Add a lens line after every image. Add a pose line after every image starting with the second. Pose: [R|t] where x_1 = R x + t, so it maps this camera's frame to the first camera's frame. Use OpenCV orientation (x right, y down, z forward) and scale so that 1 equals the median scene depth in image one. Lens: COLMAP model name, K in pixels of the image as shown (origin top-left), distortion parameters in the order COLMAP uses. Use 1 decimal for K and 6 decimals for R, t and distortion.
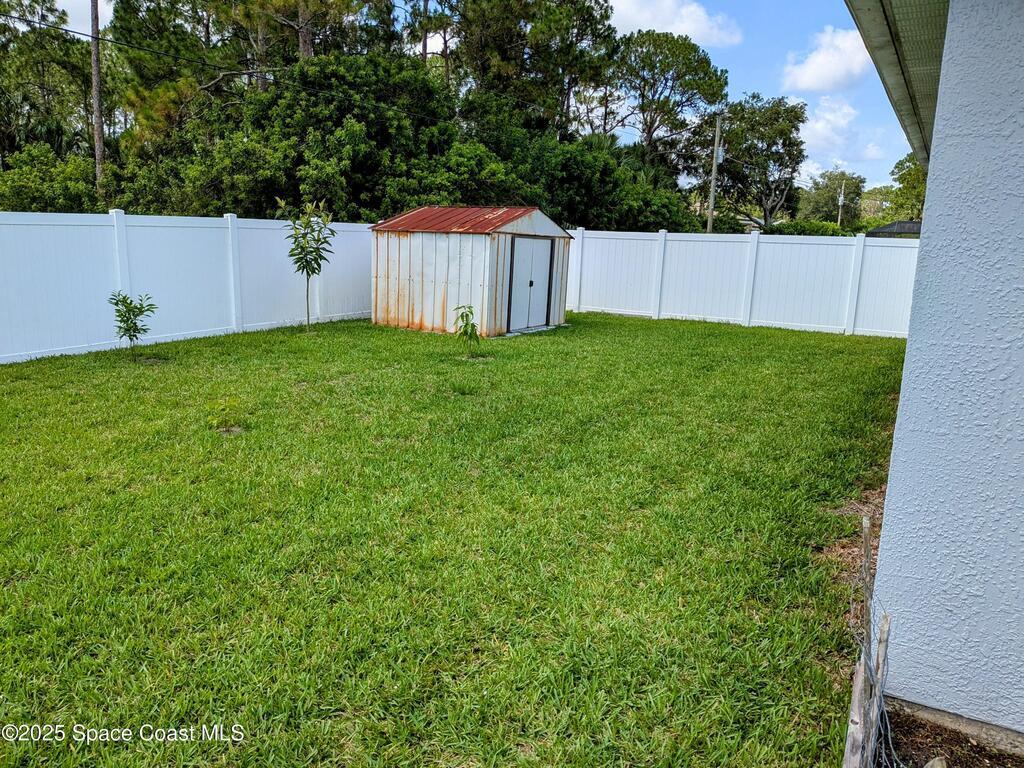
lens RADIAL K [[714.6, 0, 512.0], [0, 714.6, 384.0], [0, 0, 1]] dist [-0.006561, -0.003181]
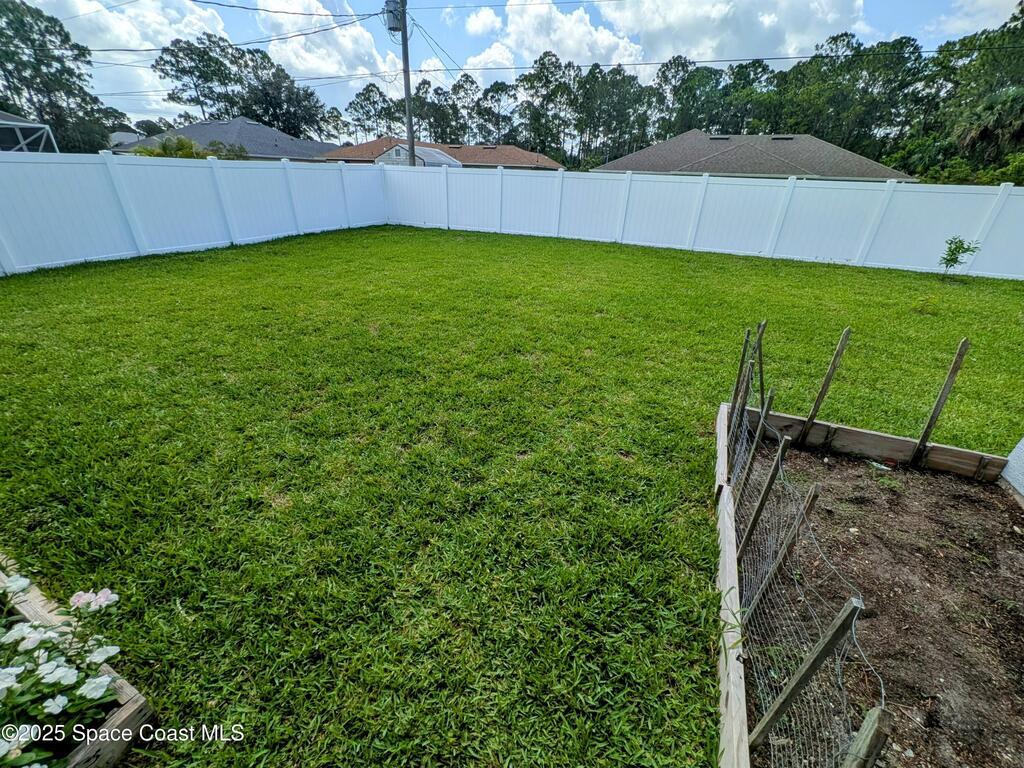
lens RADIAL K [[405.7, 0, 515.6], [0, 405.7, 381.3], [0, 0, 1]] dist [0.005561, -0.000984]
pose [[0.123697, 0.441579, -0.888655, 0.280053], [-0.241197, 0.882055, 0.404726, 0.027962], [0.962561, 0.164277, 0.215615, -0.095628]]
